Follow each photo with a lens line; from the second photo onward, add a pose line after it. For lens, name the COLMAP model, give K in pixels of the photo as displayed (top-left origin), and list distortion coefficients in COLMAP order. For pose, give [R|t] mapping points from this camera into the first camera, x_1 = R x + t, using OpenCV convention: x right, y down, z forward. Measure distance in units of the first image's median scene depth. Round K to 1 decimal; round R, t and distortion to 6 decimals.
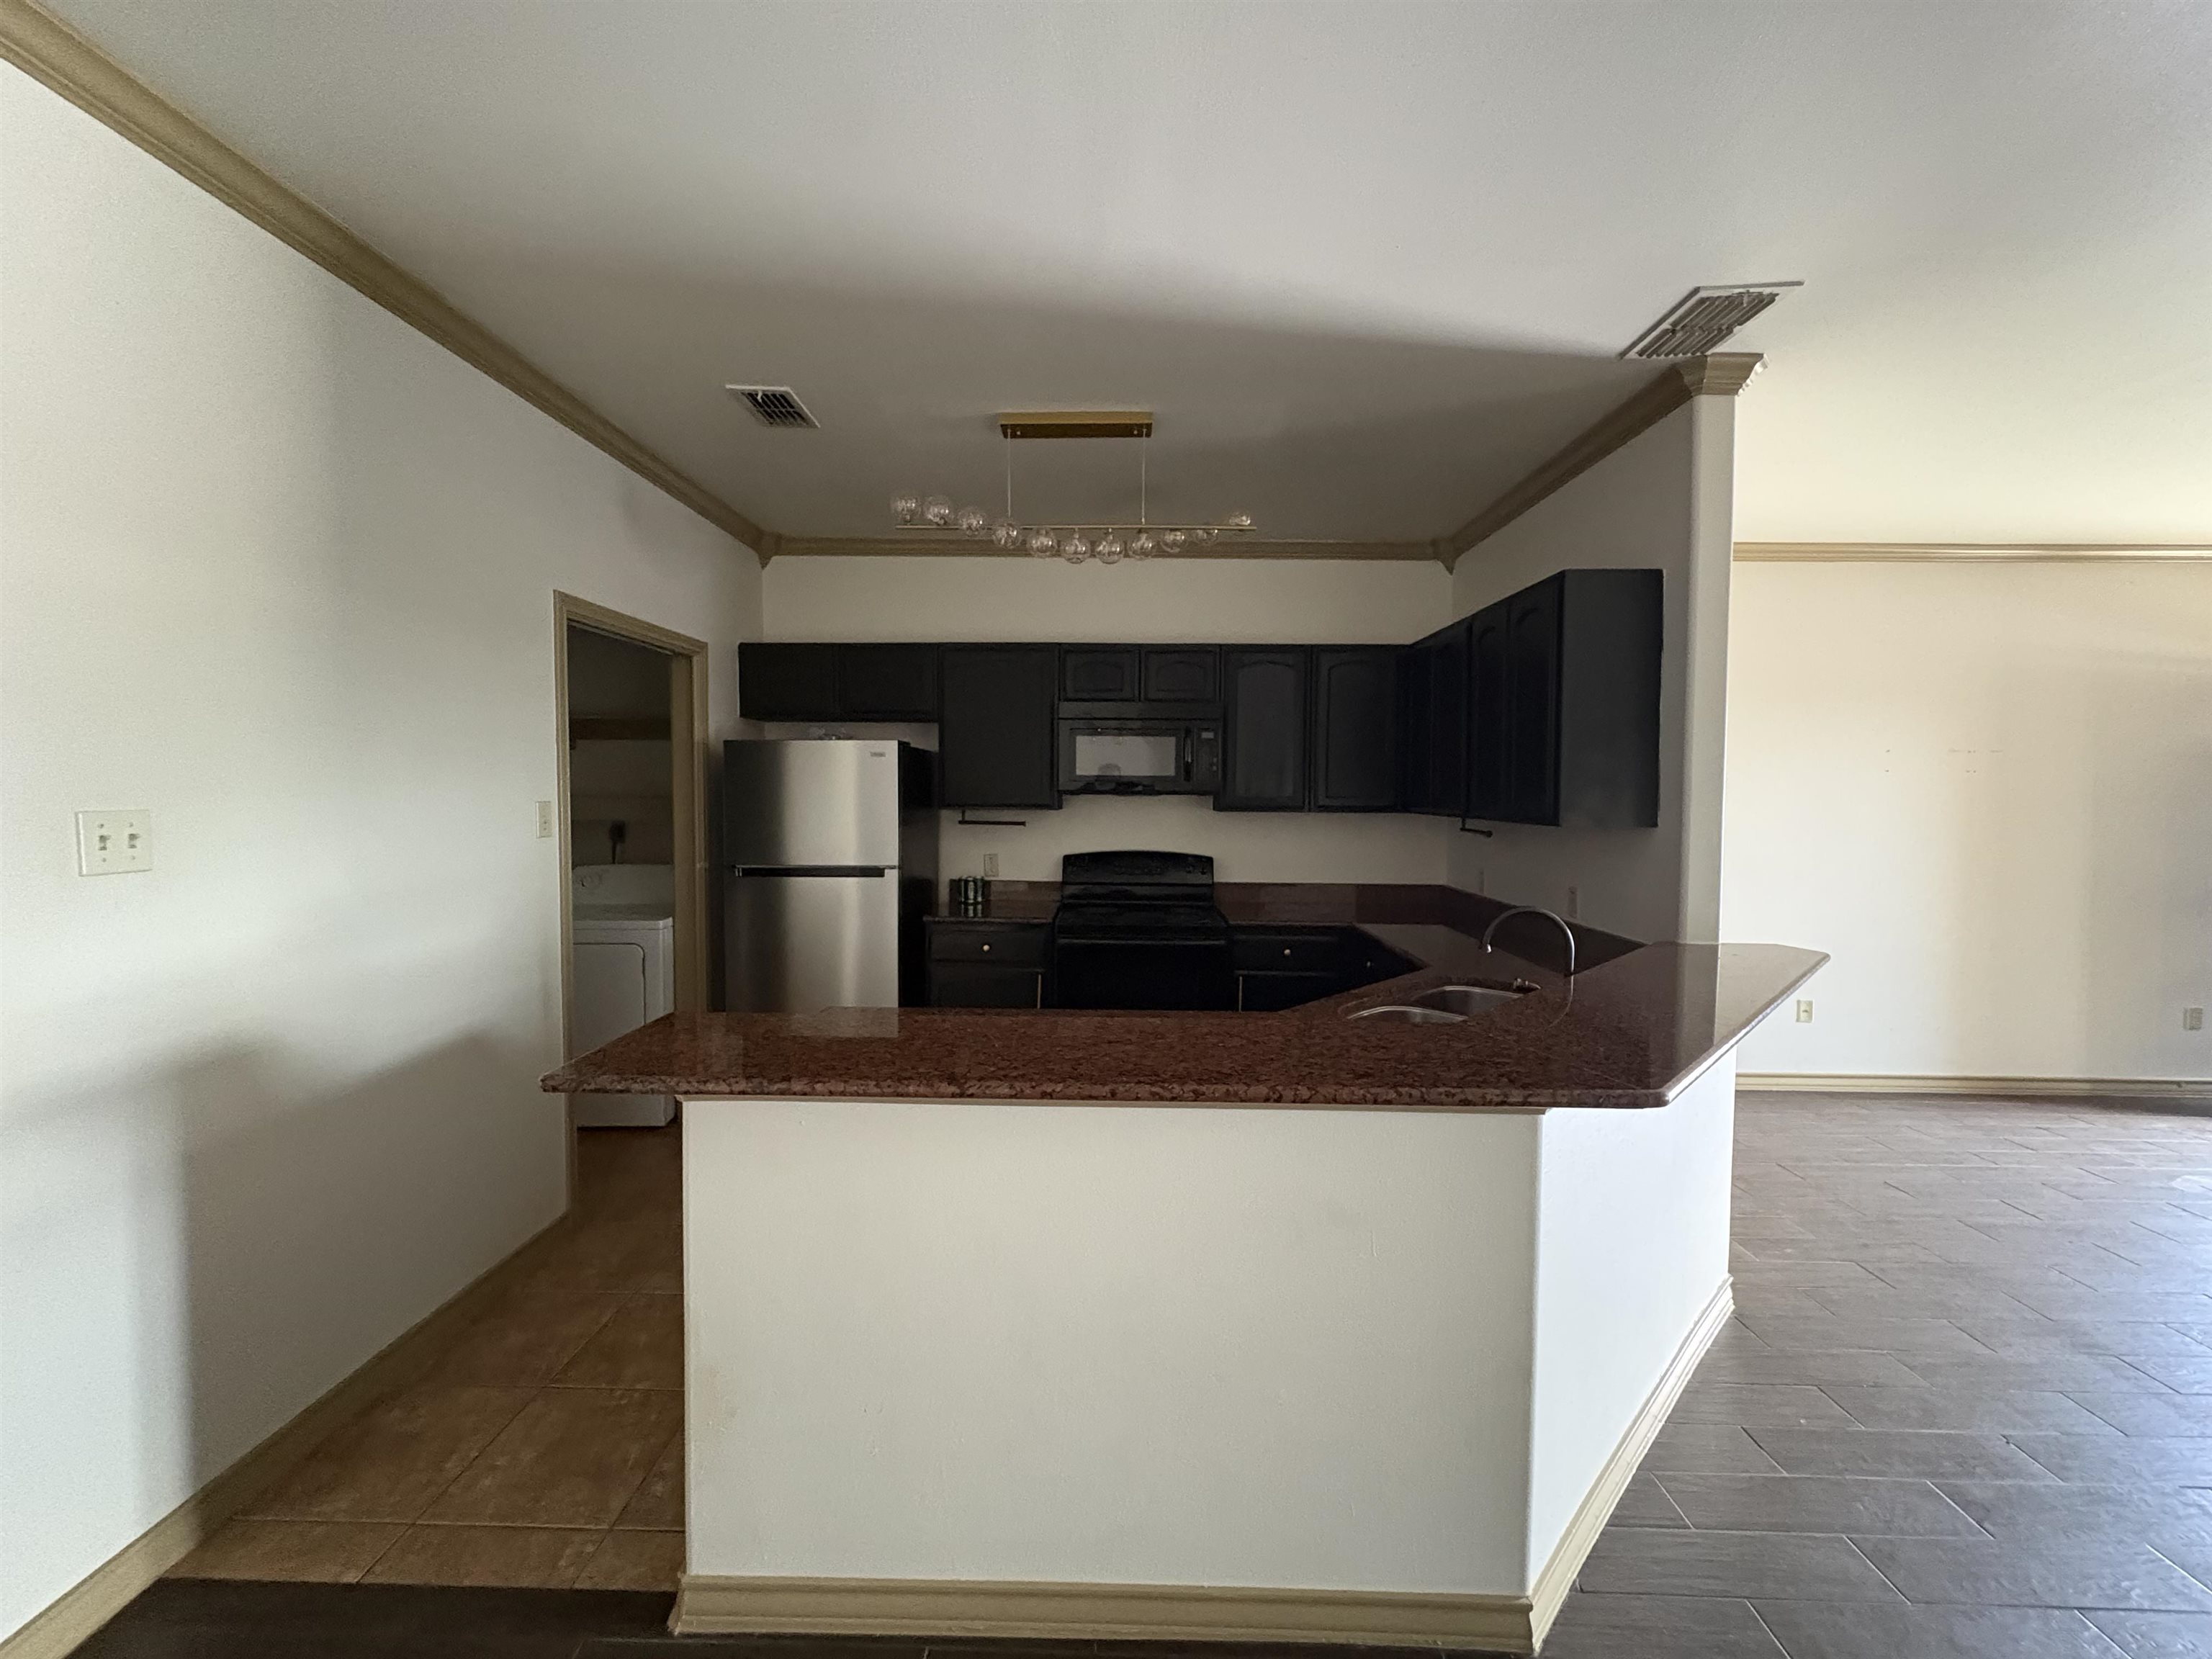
lens RADIAL K [[863.2, 0, 1106.0], [0, 863.2, 829.5], [0, 0, 1]] dist [-0.000006, 0.000021]
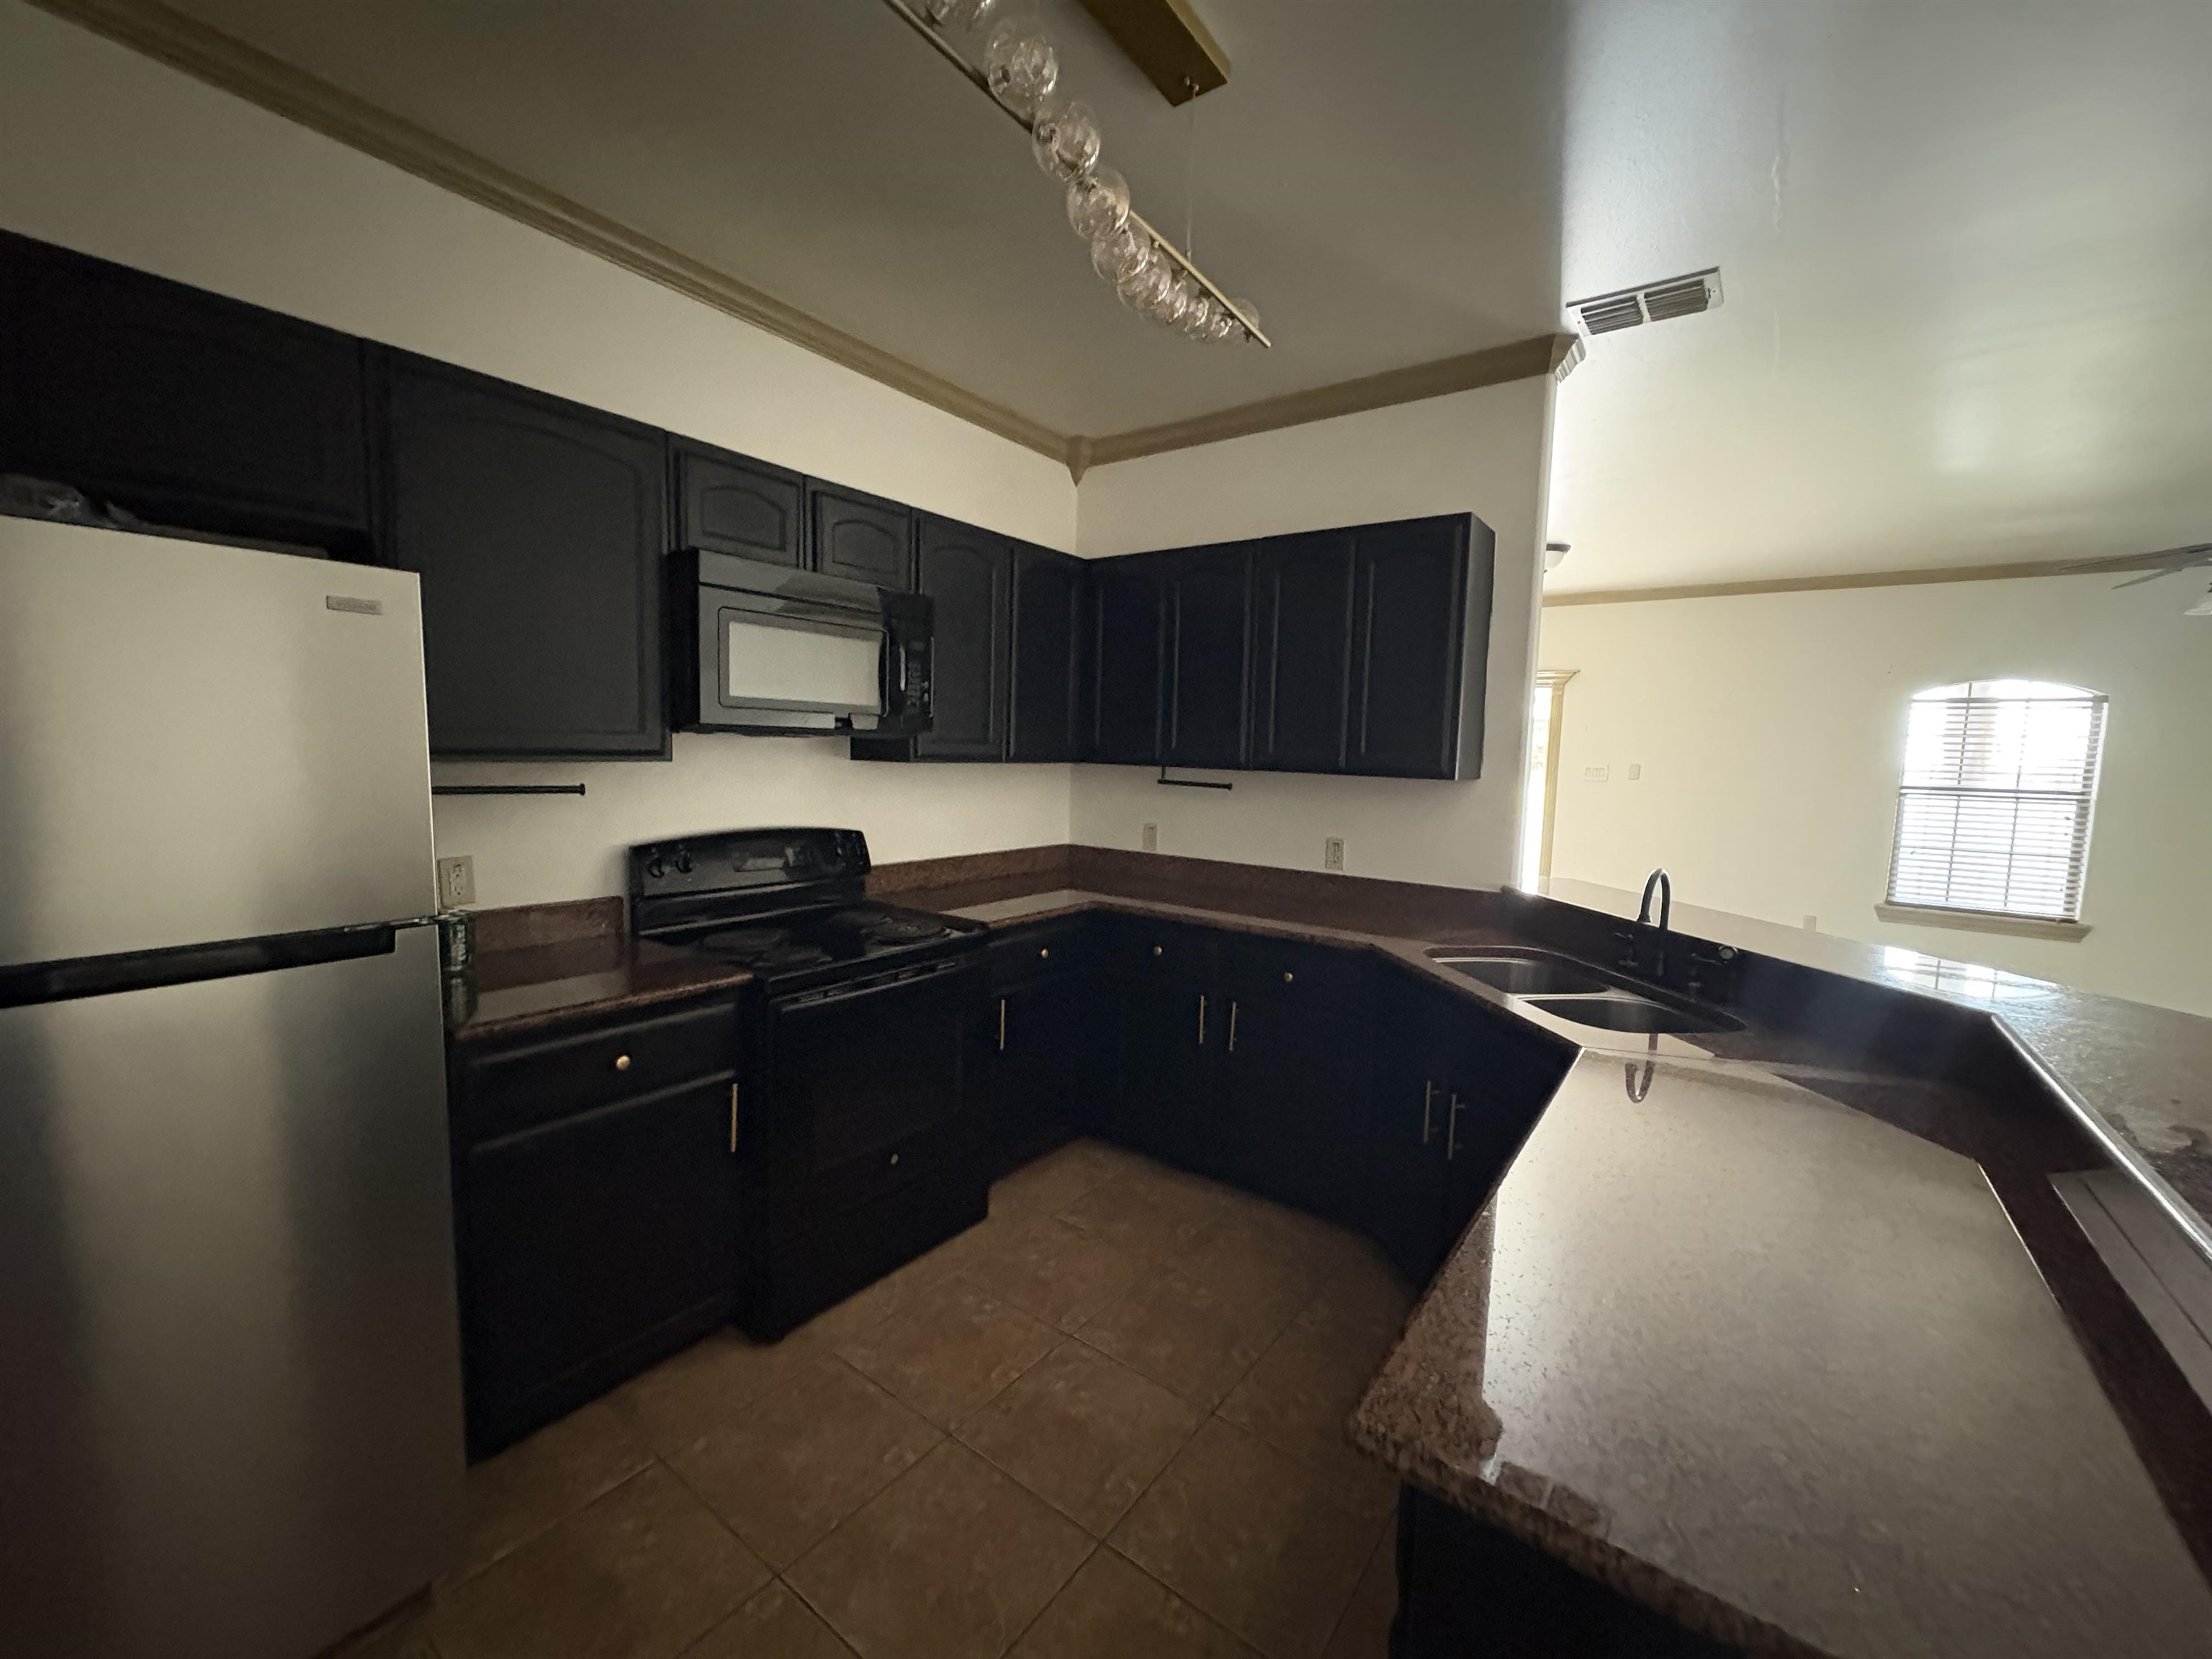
lens RADIAL K [[885.1, 0, 1106.0], [0, 885.1, 829.5], [0, 0, 1]] dist [0.006706, 0.000173]
pose [[0.570218, -0.068726, 0.818614, -0.353178], [0.014817, 0.997193, 0.073397, -0.017425], [-0.821360, -0.029723, 0.569635, 0.492739]]
